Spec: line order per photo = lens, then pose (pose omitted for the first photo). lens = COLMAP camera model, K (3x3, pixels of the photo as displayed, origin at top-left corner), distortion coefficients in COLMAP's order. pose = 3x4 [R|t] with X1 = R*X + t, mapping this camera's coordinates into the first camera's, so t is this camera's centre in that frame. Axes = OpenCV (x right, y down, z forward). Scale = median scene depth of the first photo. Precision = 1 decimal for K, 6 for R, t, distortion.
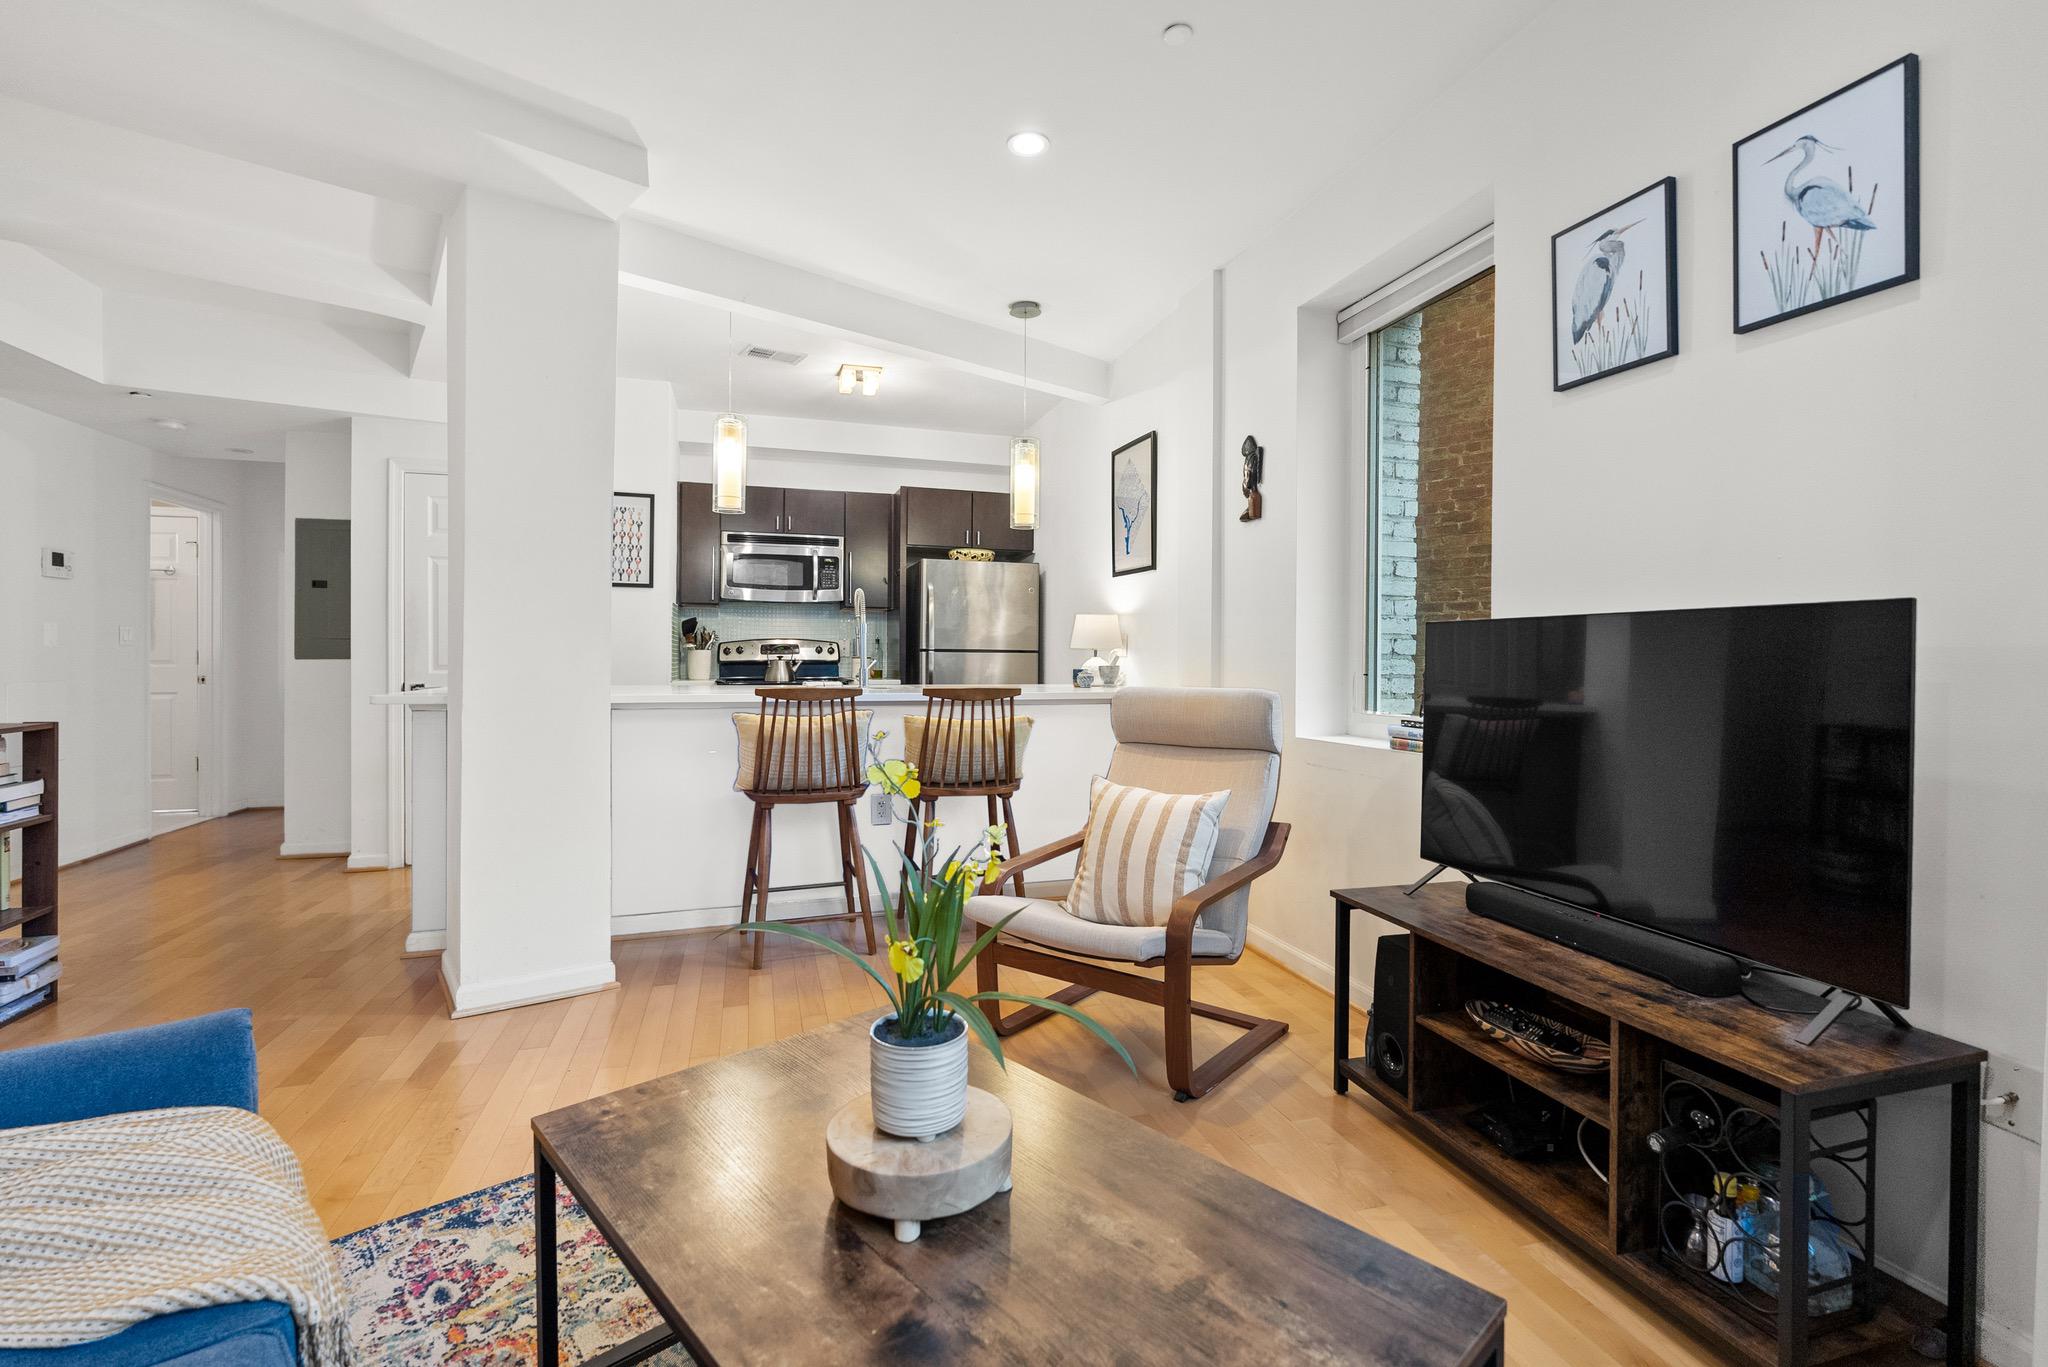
lens RADIAL K [[929.3, 0, 1023.7], [0, 929.3, 649.1], [0, 0, 1]] dist [0.003644, 0.000343]
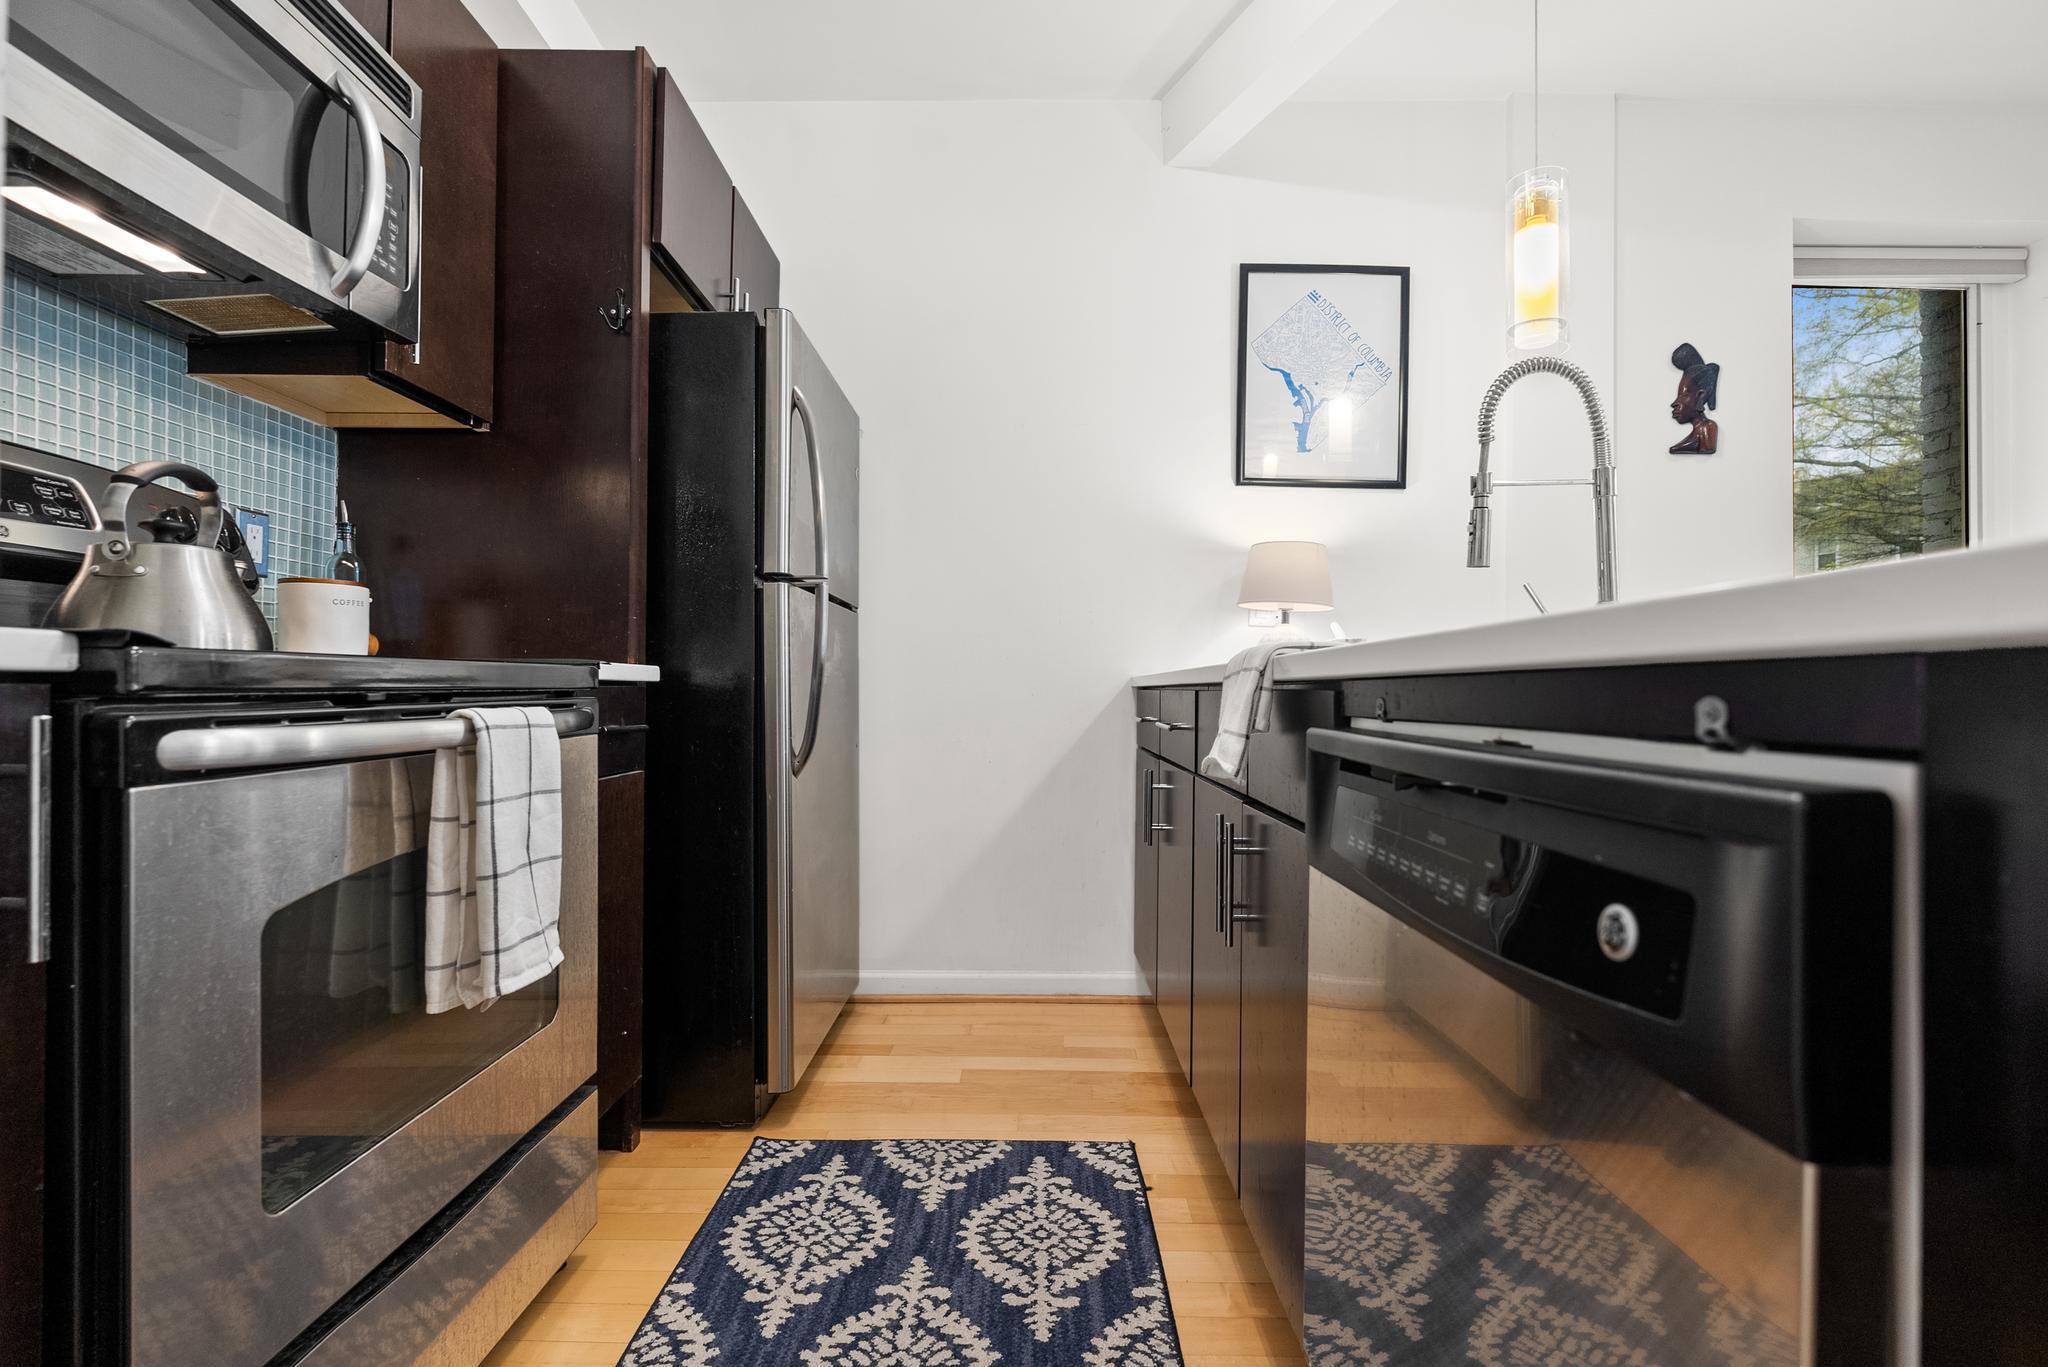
lens RADIAL K [[915.1, 0, 1027.7], [0, 915.1, 683.4], [0, 0, 1]] dist [-0.001454, -0.000758]
pose [[0.295671, 0.006566, 0.955267, -0.485423], [-0.016151, 0.999868, -0.001874, 0.047484], [-0.955153, -0.014875, 0.295738, 0.980938]]
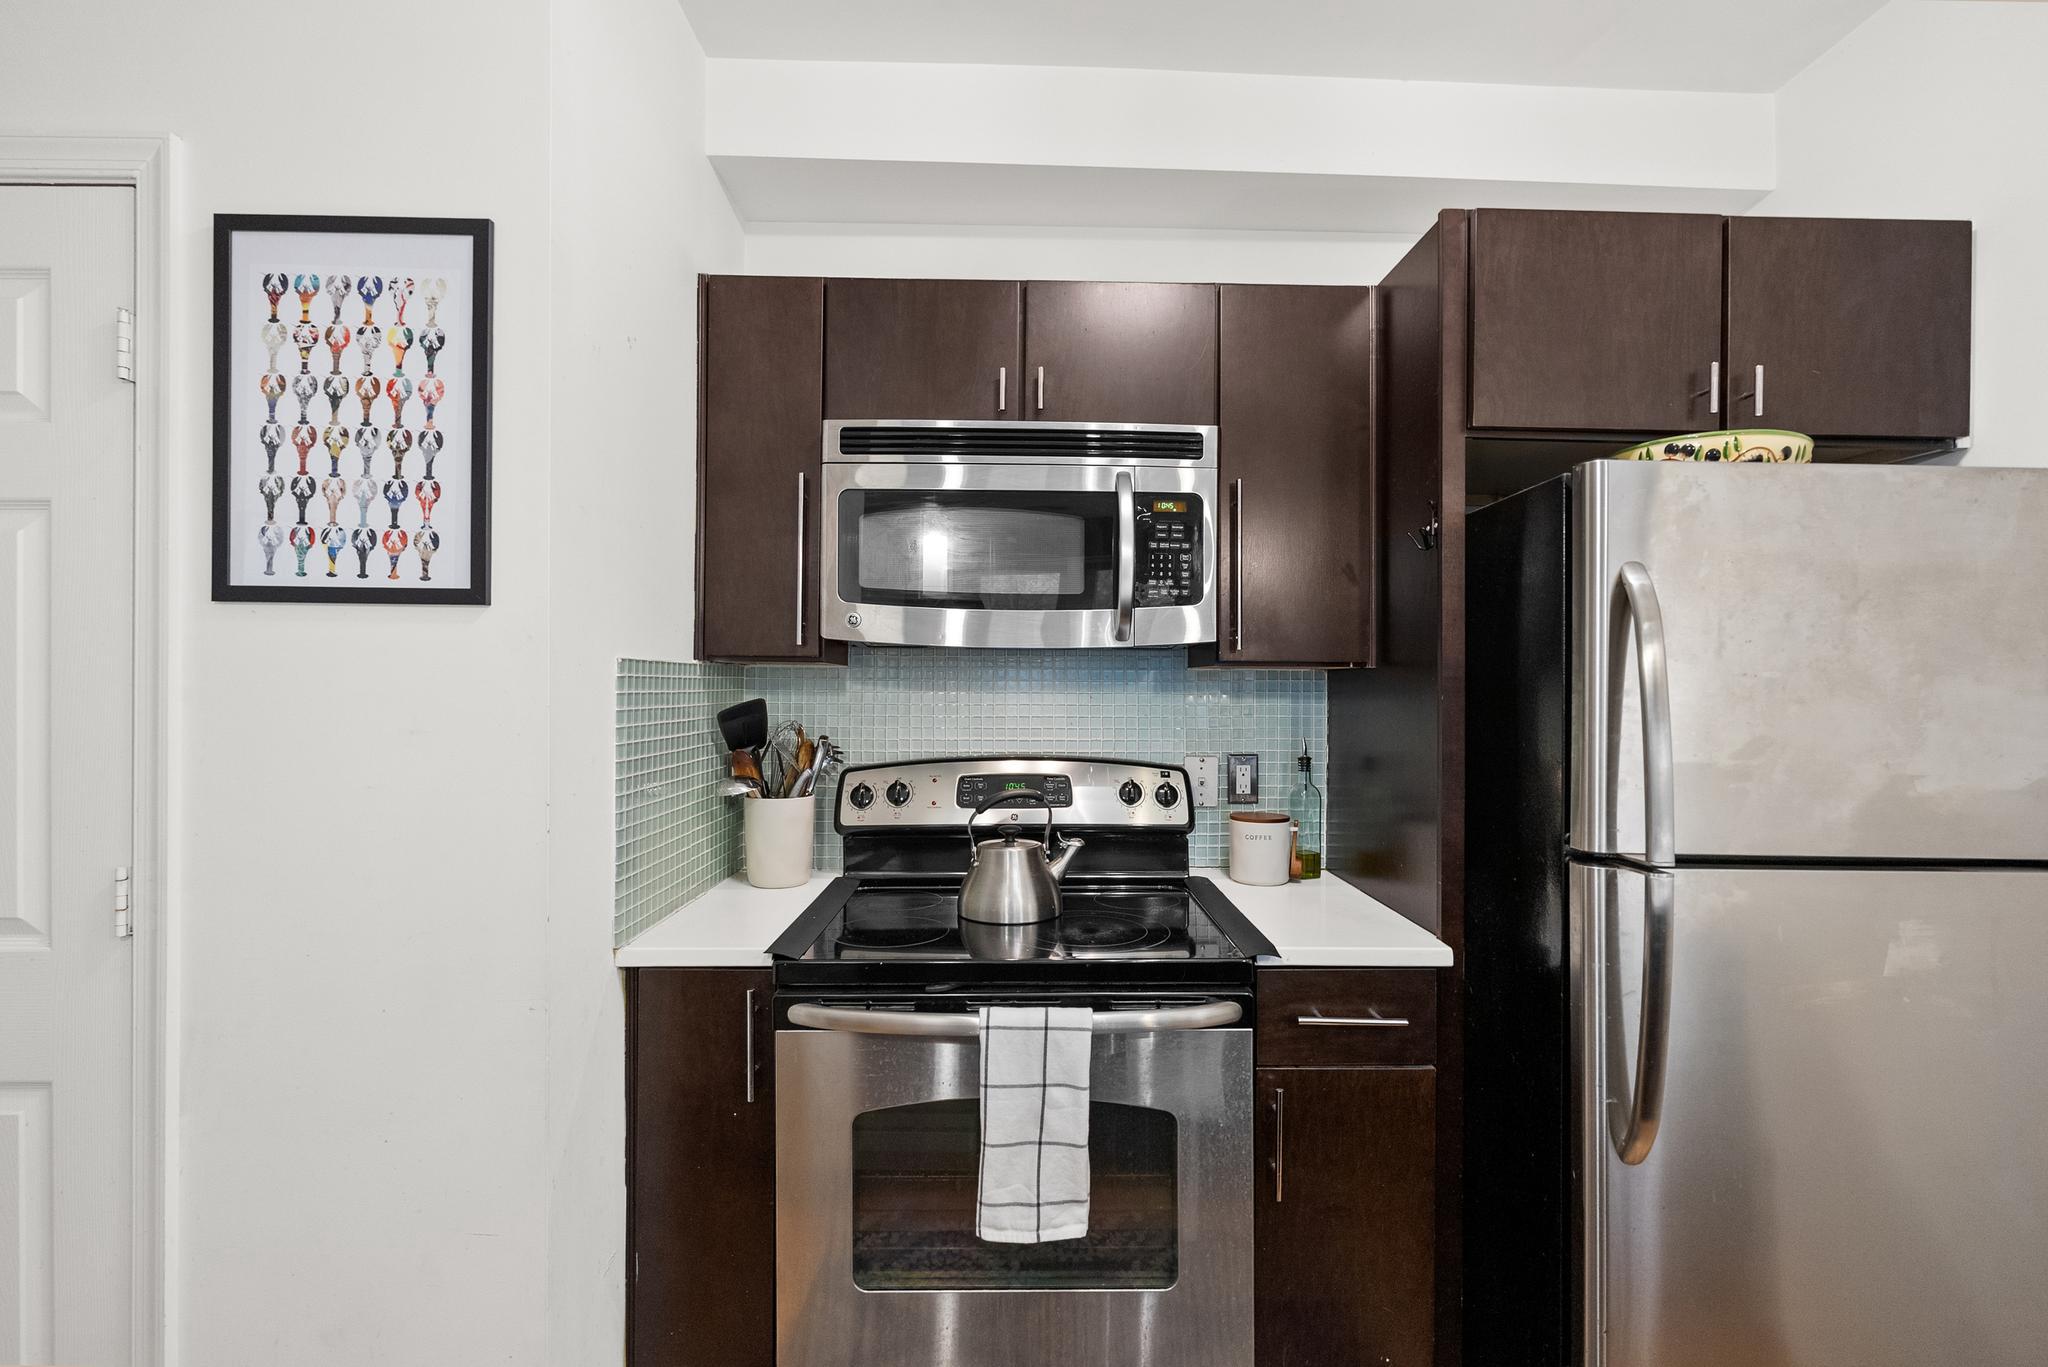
lens RADIAL K [[915.1, 0, 1027.7], [0, 915.1, 683.4], [0, 0, 1]] dist [-0.001454, -0.000758]
pose [[0.958637, 0.001692, -0.284627, -0.215058], [-0.000144, 0.999985, 0.005458, -0.051638], [0.284632, -0.005191, 0.958623, 0.897874]]
